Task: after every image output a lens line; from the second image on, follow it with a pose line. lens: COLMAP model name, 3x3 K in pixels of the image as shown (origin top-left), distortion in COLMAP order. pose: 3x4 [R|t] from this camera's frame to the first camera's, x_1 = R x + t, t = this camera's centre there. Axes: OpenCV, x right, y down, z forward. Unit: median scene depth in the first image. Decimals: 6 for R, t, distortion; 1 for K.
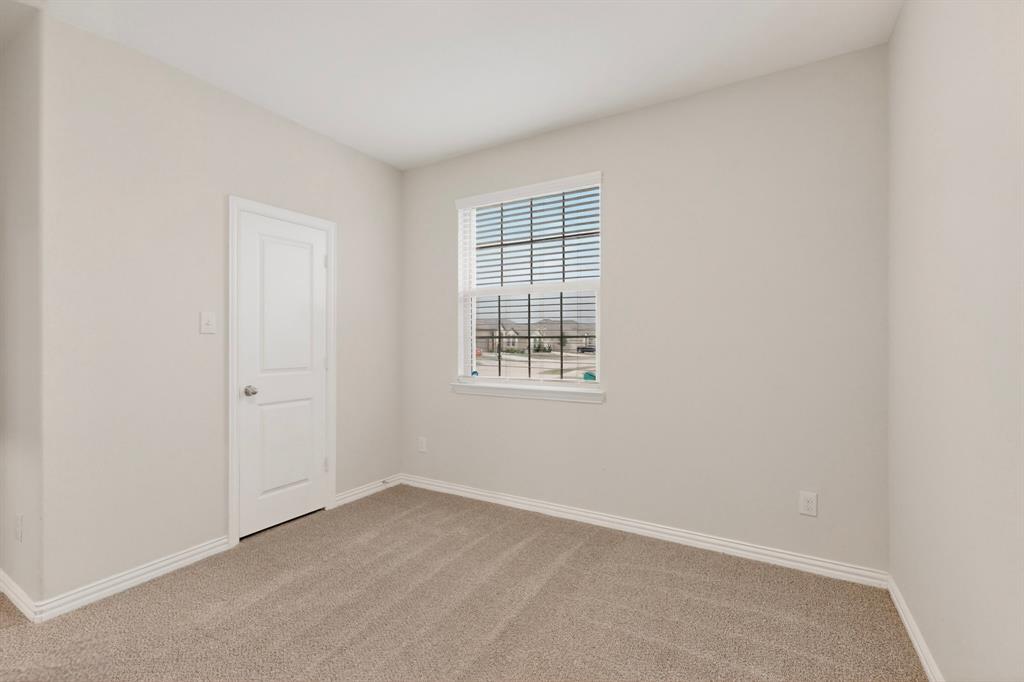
lens RADIAL K [[447.0, 0, 510.6], [0, 447.0, 338.7], [0, 0, 1]] dist [-0.008268, -0.000434]
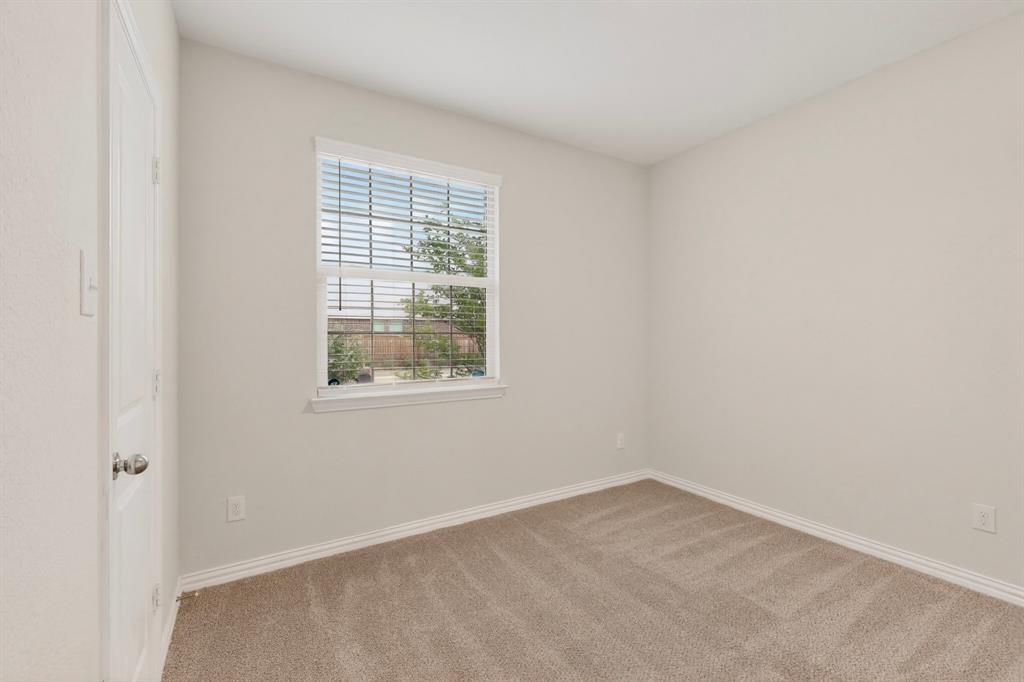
lens RADIAL K [[447.0, 0, 546.4], [0, 447.0, 329.0], [0, 0, 1]] dist [-0.008268, -0.000434]
pose [[0.434047, 0.012281, 0.900806, -0.505294], [-0.010946, 0.999905, -0.008358, -0.005926], [-0.900824, -0.006233, 0.434141, 0.322465]]
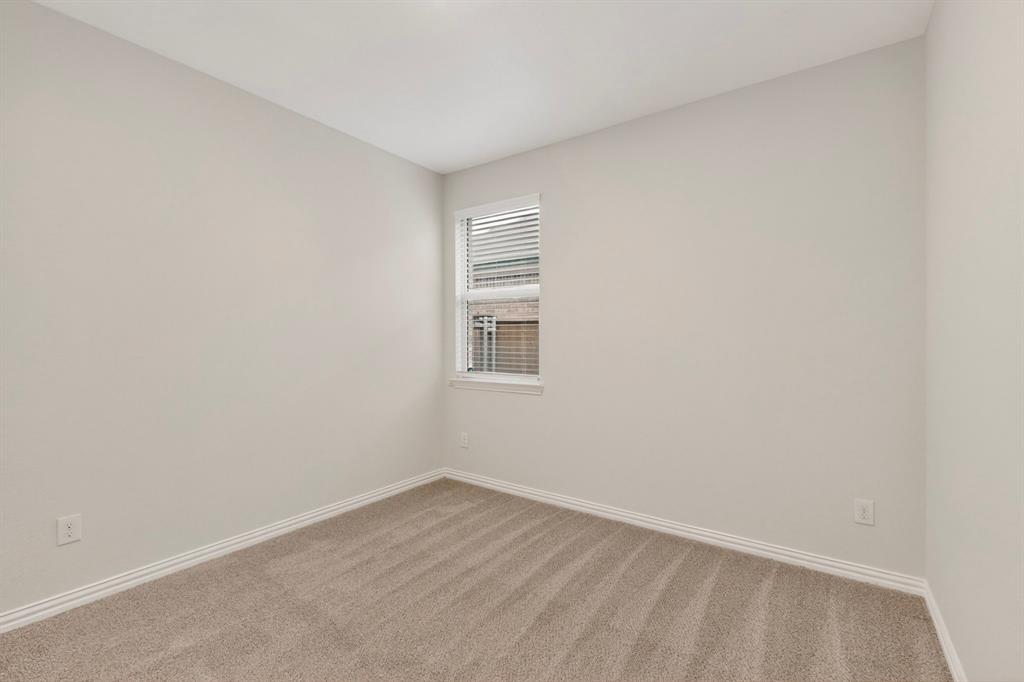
lens RADIAL K [[447.0, 0, 531.3], [0, 447.0, 347.2], [0, 0, 1]] dist [-0.008268, -0.000434]
pose [[0.997334, 0.008179, -0.072509, 0.141566], [-0.006792, 0.999790, 0.019356, 0.000105], [0.072652, -0.018812, 0.997180, -0.081742]]
